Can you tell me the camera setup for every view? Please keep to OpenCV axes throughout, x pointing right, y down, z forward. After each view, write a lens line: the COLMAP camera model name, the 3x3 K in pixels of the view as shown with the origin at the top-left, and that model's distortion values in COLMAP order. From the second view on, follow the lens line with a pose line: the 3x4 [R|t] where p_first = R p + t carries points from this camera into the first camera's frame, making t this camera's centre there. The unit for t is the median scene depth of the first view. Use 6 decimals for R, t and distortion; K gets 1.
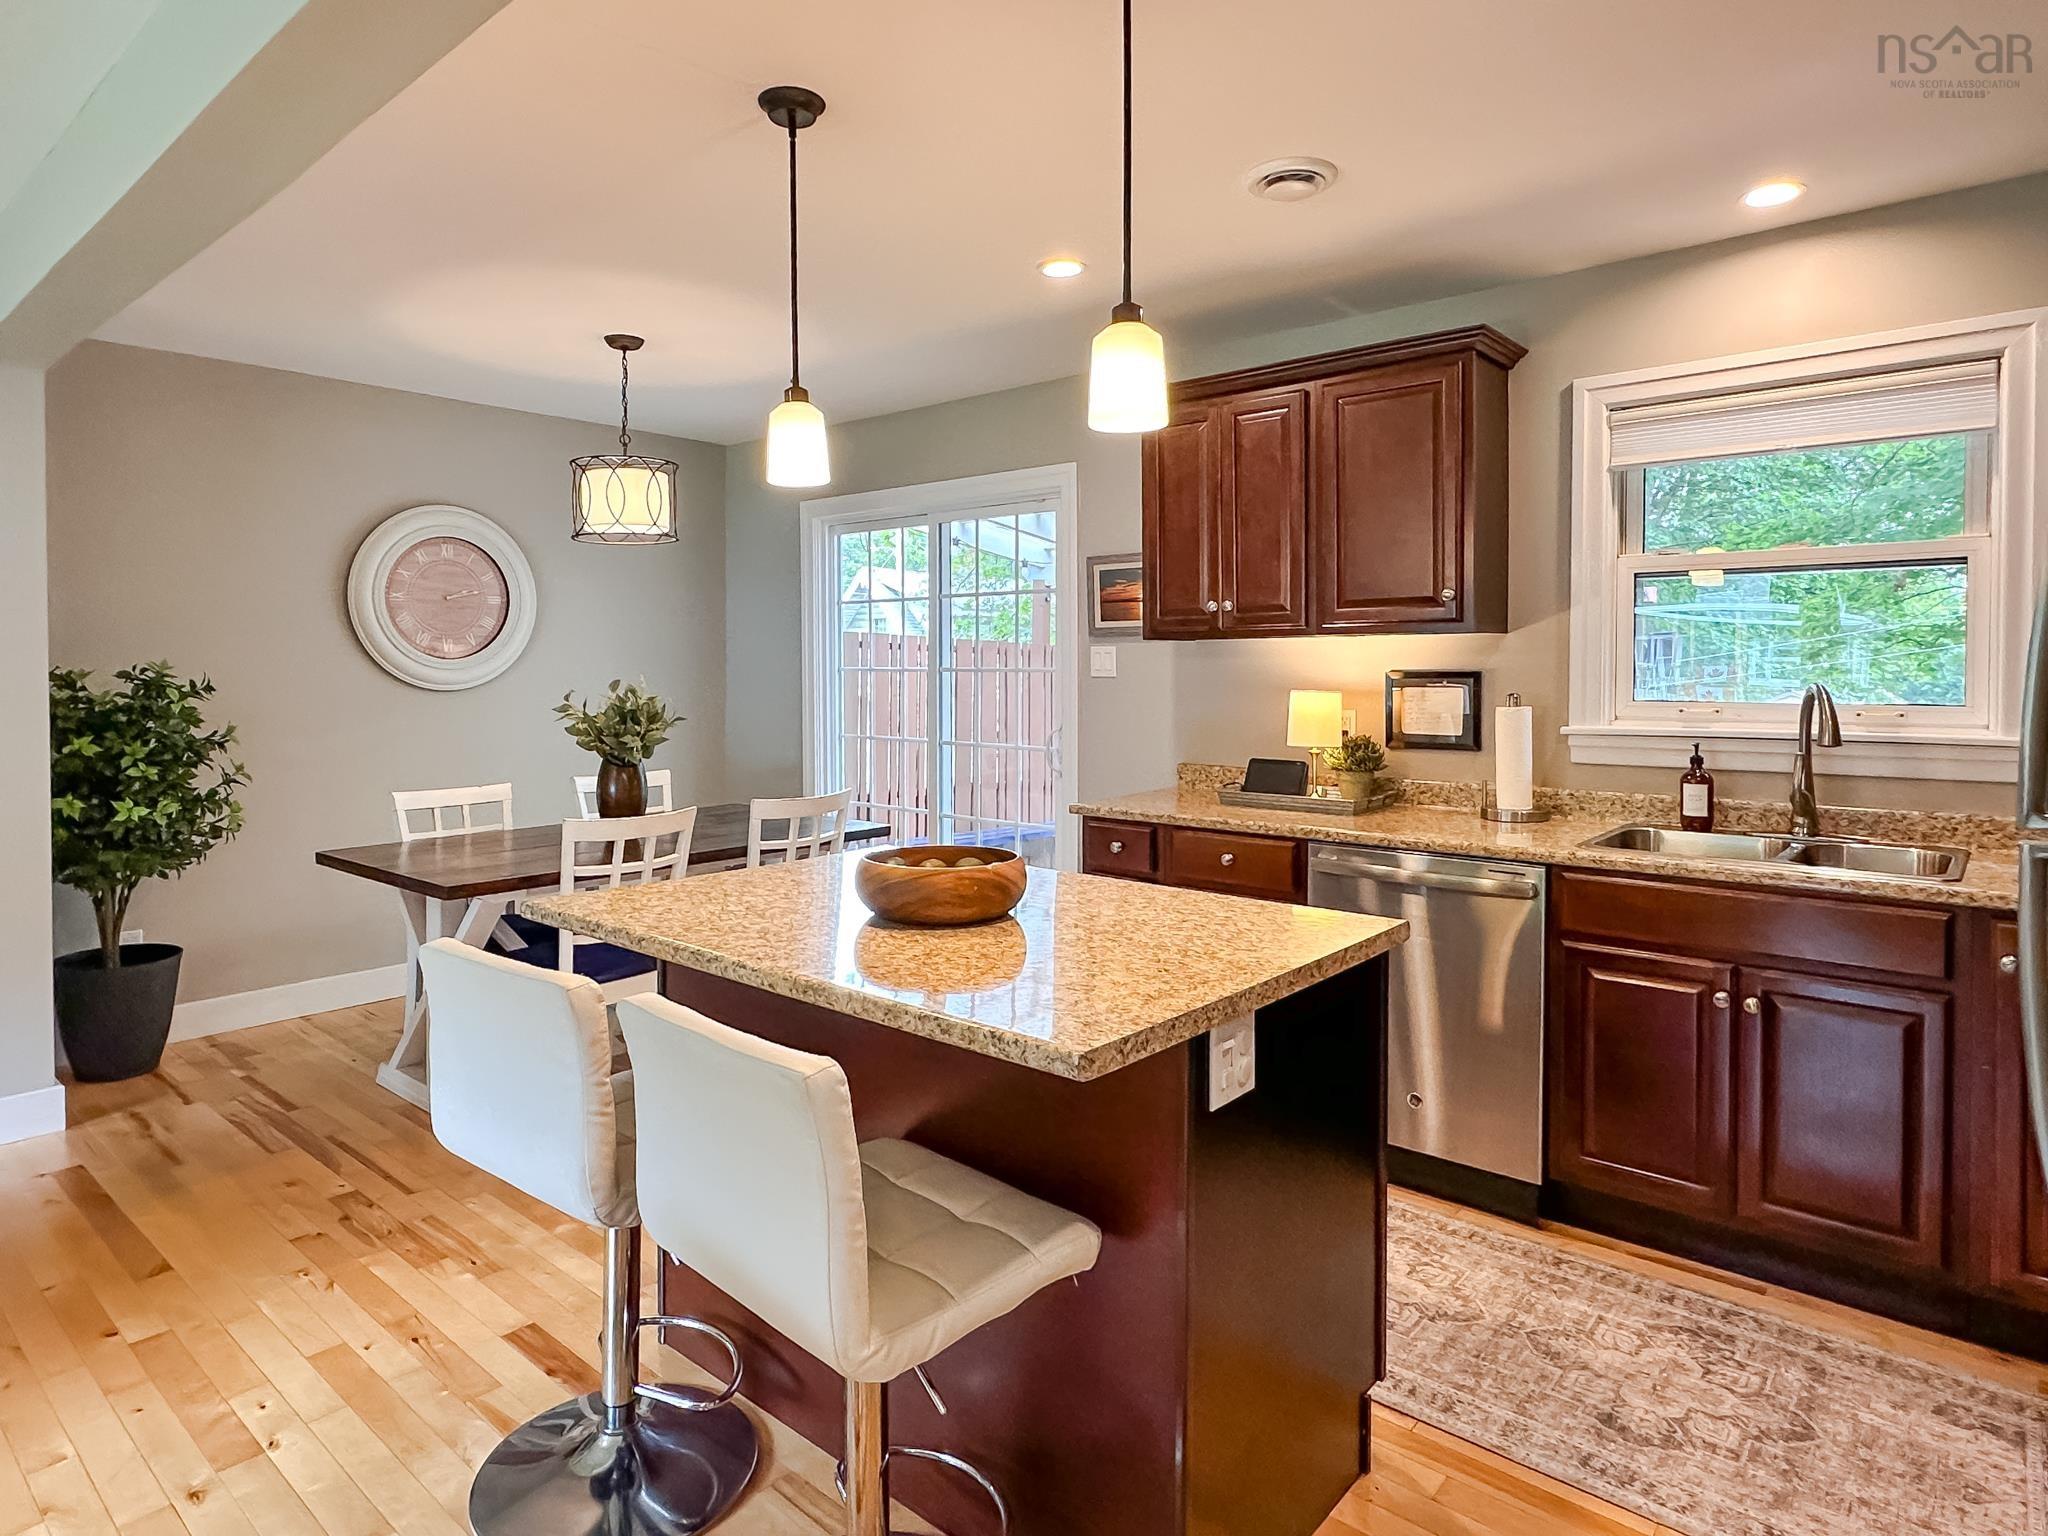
lens RADIAL K [[1168.0, 0, 1003.4], [0, 1168.0, 685.6], [0, 0, 1]] dist [-0.006580, 0.004232]
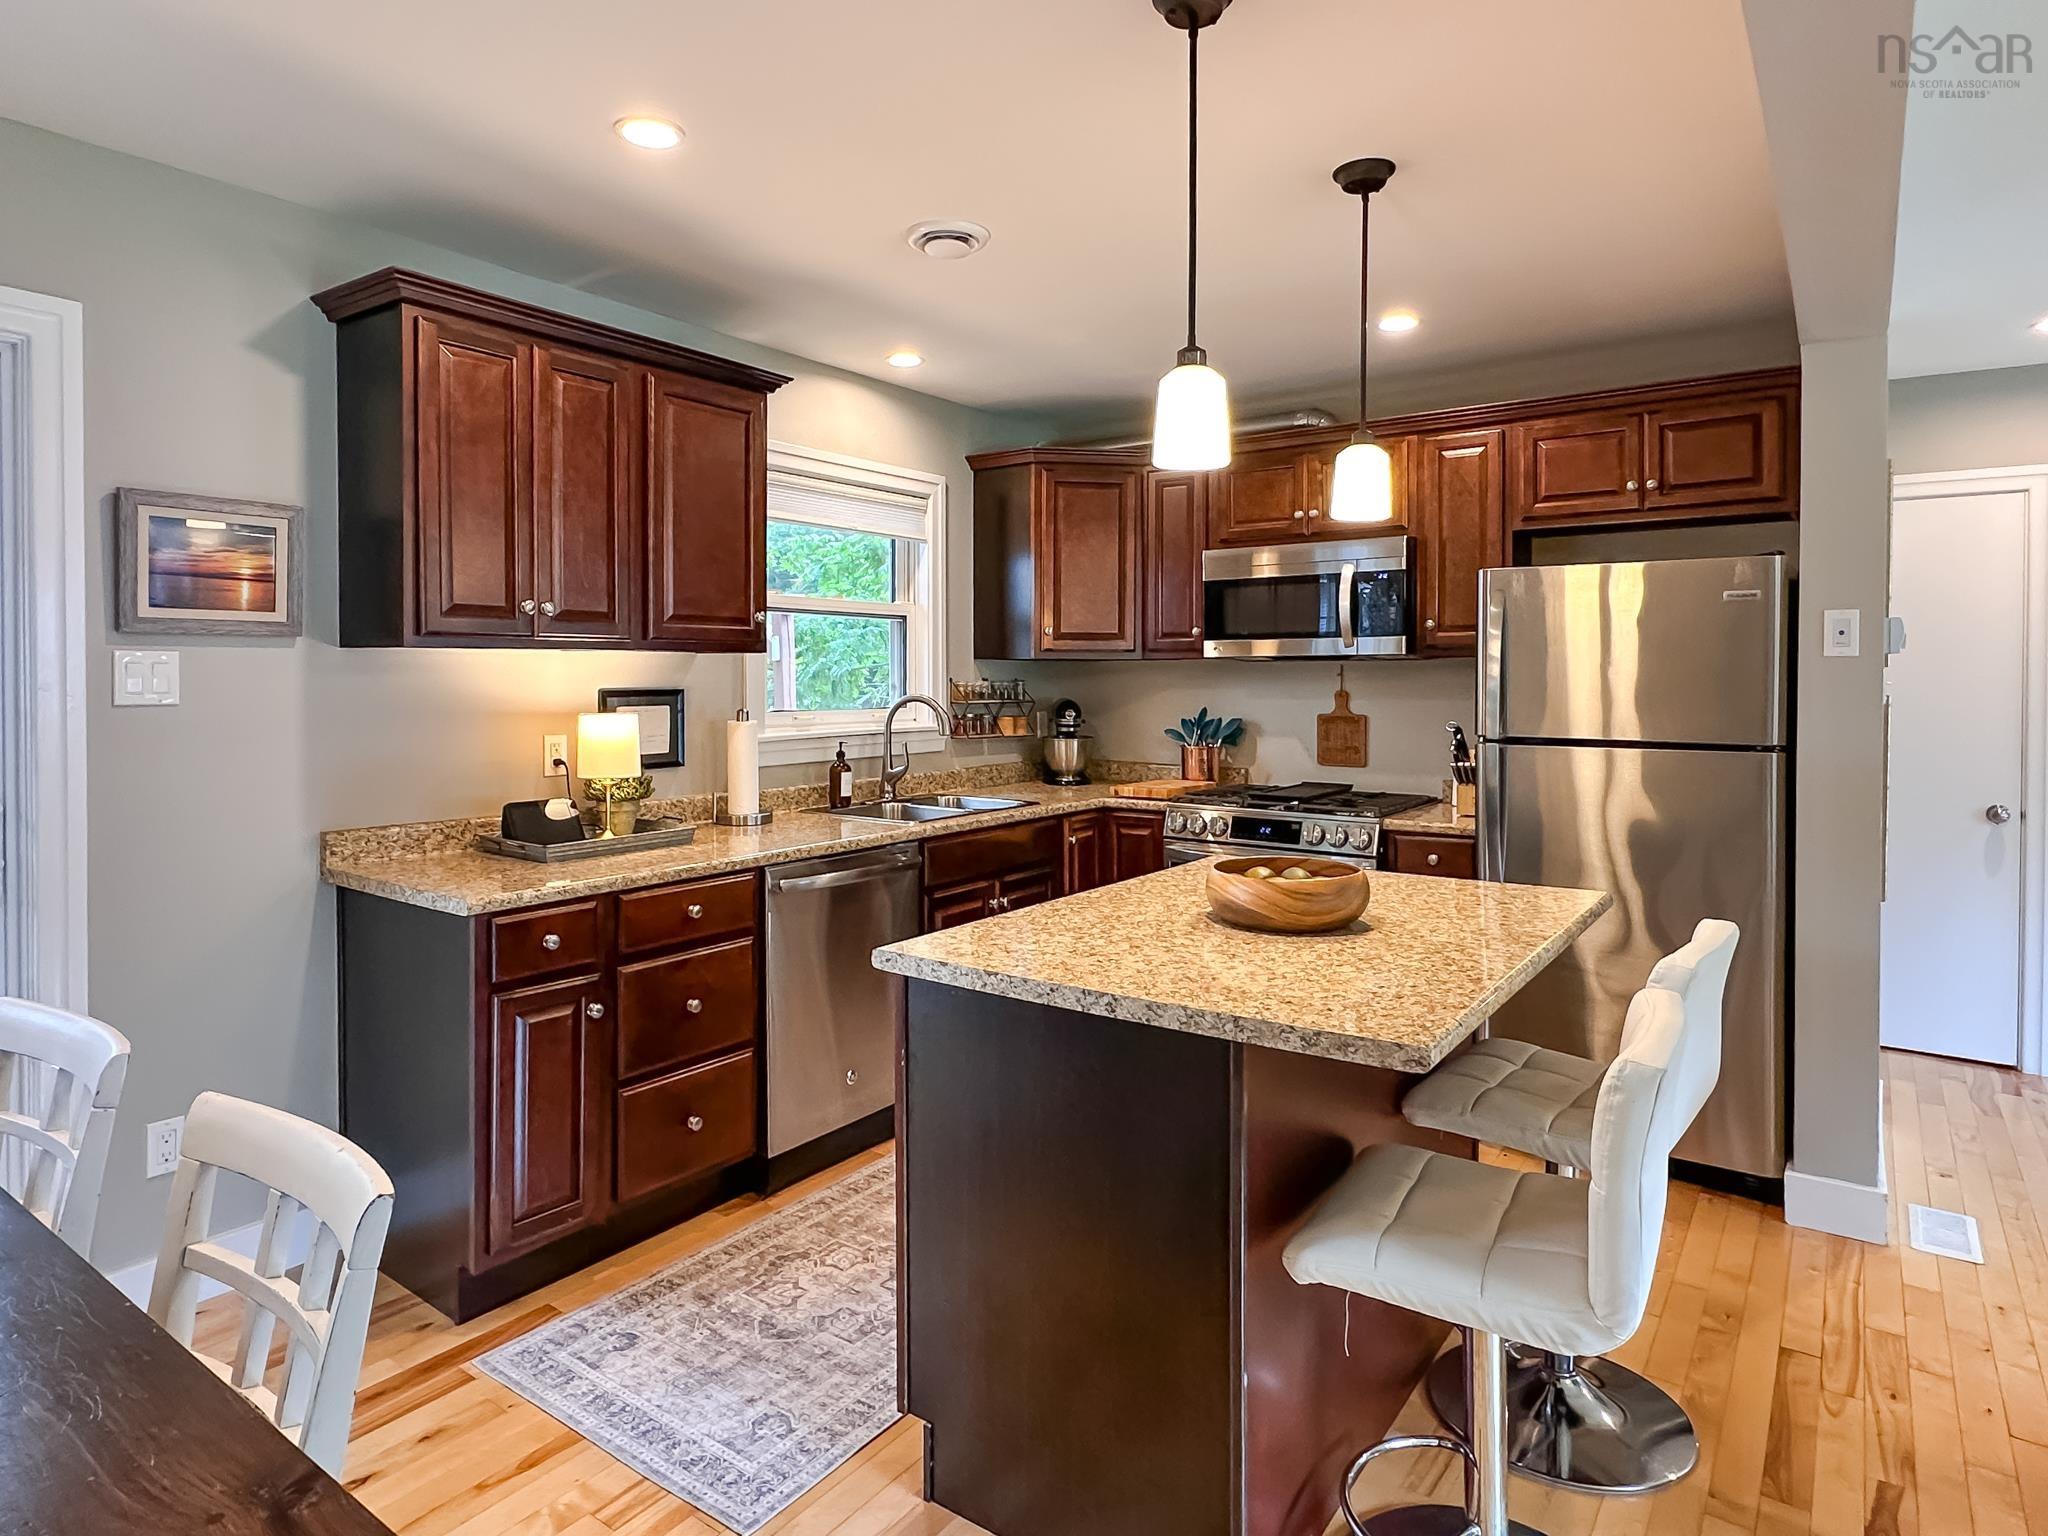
lens RADIAL K [[1168.0, 0, 993.3], [0, 1168.0, 693.1], [0, 0, 1]] dist [-0.006580, 0.004232]
pose [[-0.081531, -0.012689, 0.996590, -0.631327], [0.015613, 0.999780, 0.014007, -0.018365], [-0.996549, 0.016702, -0.081315, 0.789842]]
